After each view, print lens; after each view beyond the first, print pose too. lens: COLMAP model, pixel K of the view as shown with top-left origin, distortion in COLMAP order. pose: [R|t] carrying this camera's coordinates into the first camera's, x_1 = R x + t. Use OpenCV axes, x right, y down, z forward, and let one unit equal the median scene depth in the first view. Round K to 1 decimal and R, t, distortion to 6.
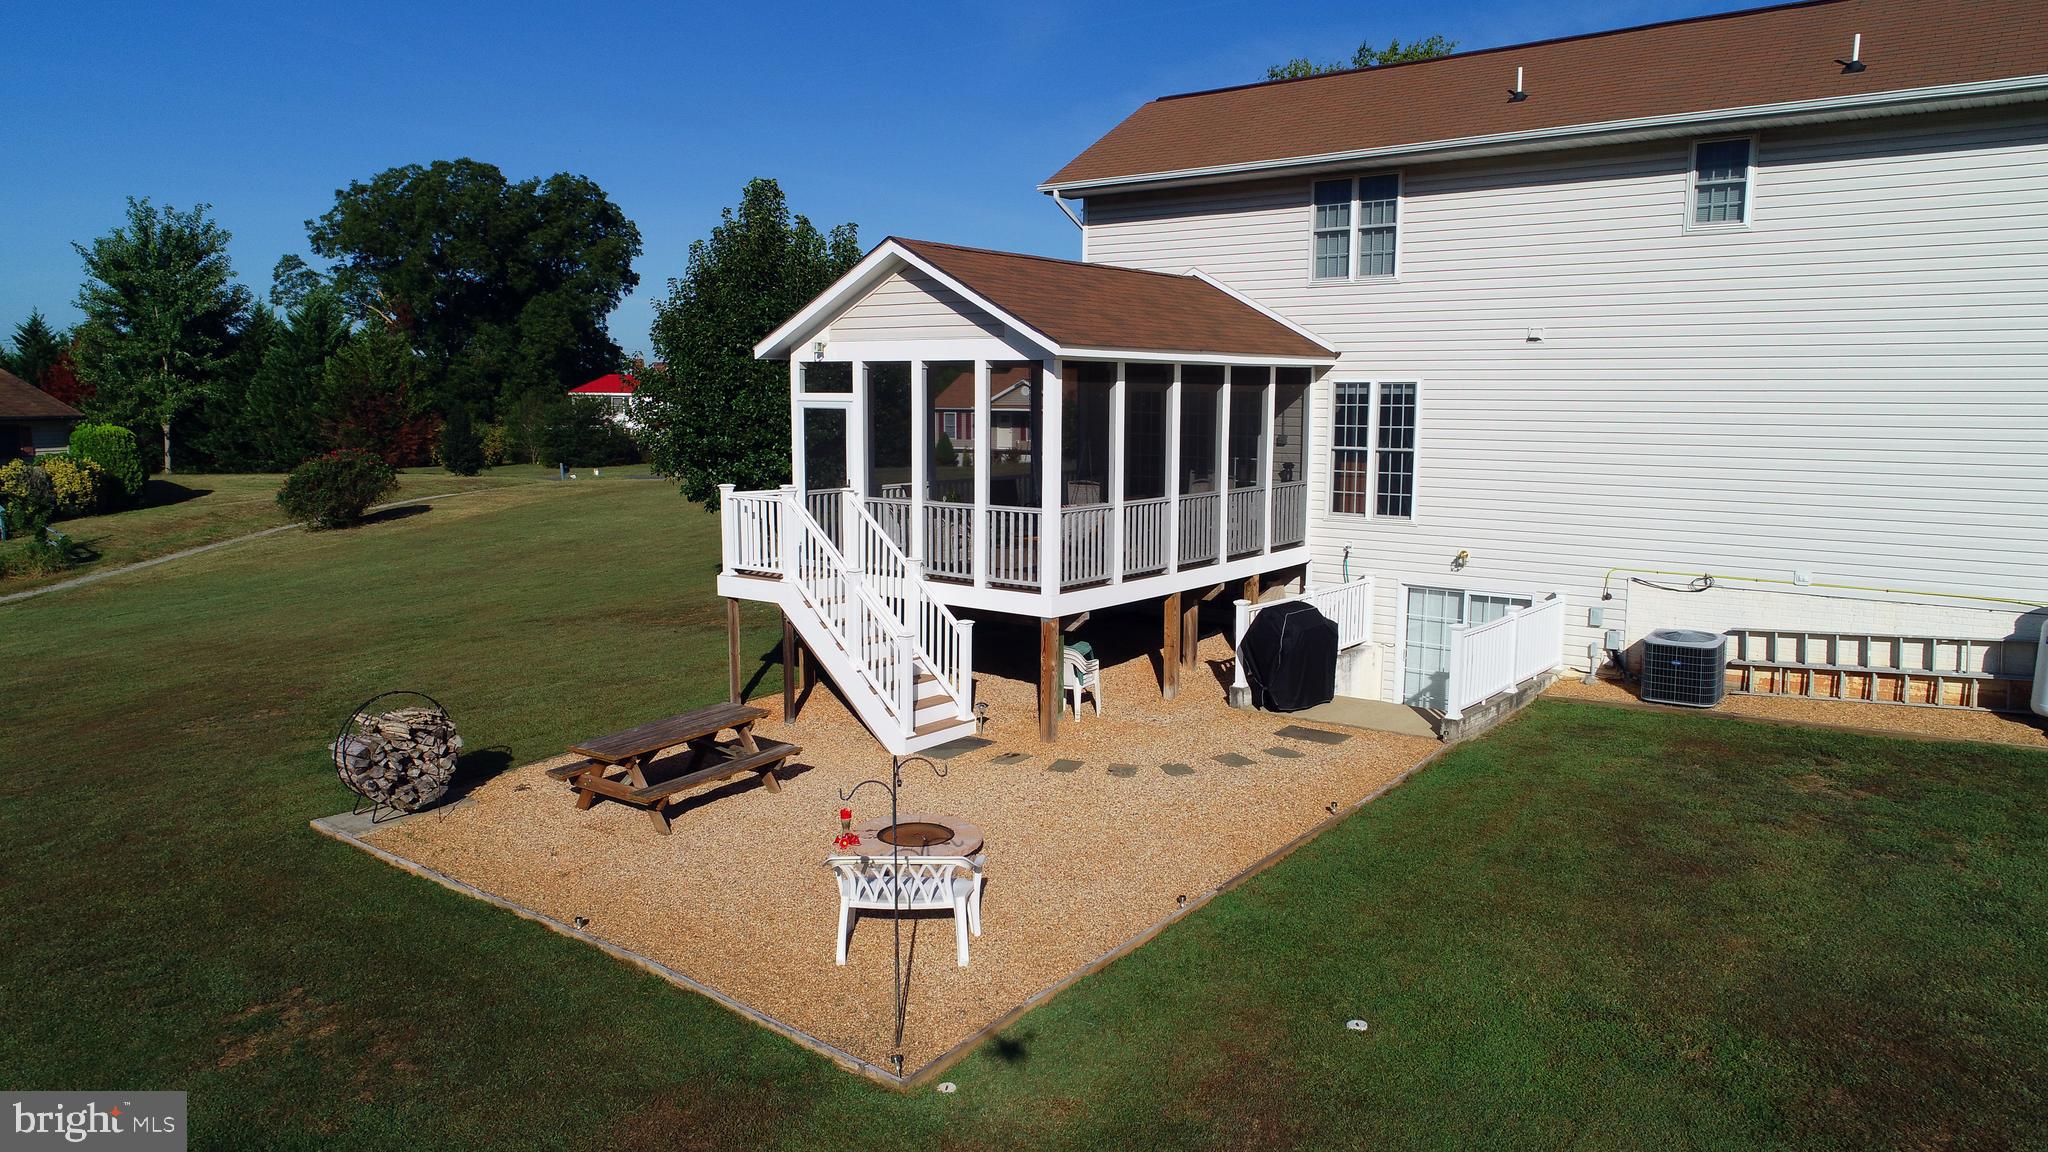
lens RADIAL K [[1372.9, 0, 1025.1], [0, 1372.9, 571.5], [0, 0, 1]] dist [-0.002969, 0.002139]
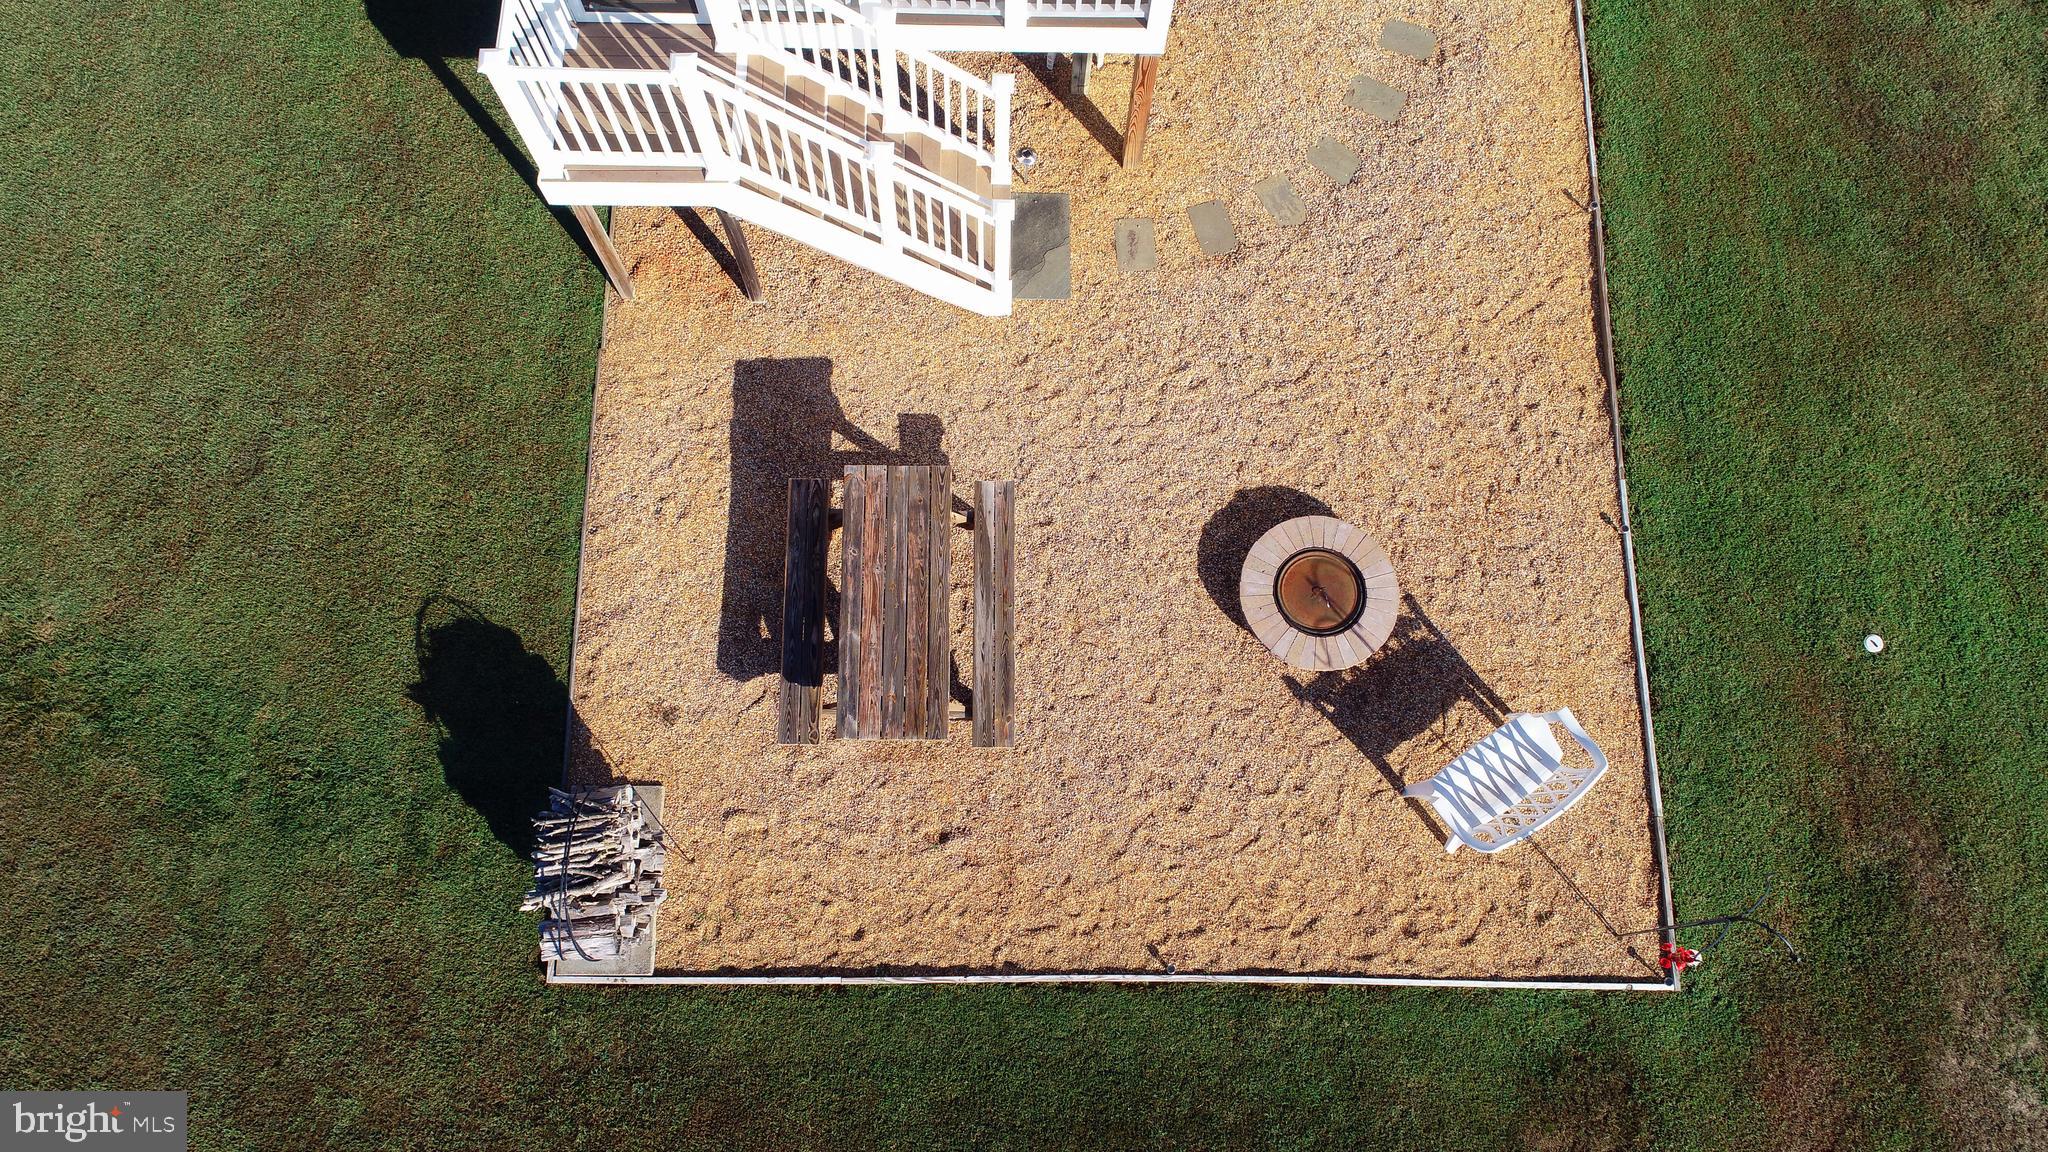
lens RADIAL K [[1372.9, 0, 1025.1], [0, 1372.9, 571.5], [0, 0, 1]] dist [-0.002969, 0.002139]
pose [[0.787128, -0.587825, 0.186792, -0.335861], [0.060717, 0.375221, 0.924945, -0.540526], [-0.613794, -0.716708, 0.331037, 0.767488]]
